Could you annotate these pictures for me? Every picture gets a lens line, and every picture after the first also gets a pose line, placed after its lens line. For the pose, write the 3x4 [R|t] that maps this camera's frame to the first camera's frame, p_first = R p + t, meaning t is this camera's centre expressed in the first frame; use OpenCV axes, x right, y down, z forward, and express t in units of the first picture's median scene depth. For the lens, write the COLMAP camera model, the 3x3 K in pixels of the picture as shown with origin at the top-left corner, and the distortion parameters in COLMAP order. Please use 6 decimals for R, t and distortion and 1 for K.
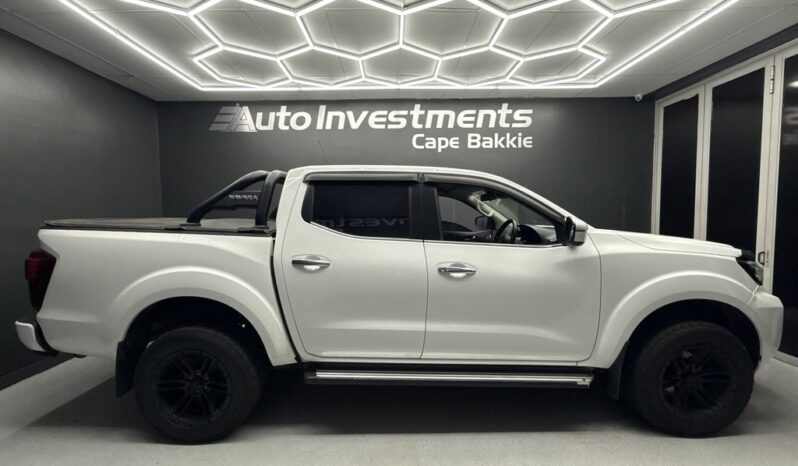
lens RADIAL K [[316.4, 0, 399.0], [0, 316.4, 233.0], [0, 0, 1]] dist [-0.002213, 0.000390]
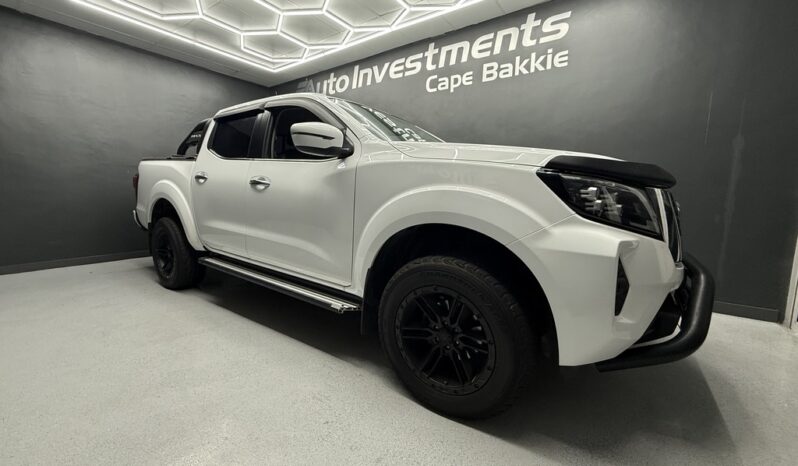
lens RADIAL K [[316.4, 0, 399.0], [0, 316.4, 233.0], [0, 0, 1]] dist [-0.002213, 0.000390]
pose [[0.813140, 0.093854, -0.574451, 0.566116], [-0.056540, 0.994984, 0.082528, 0.078555], [0.579315, -0.034628, 0.814368, 0.163702]]
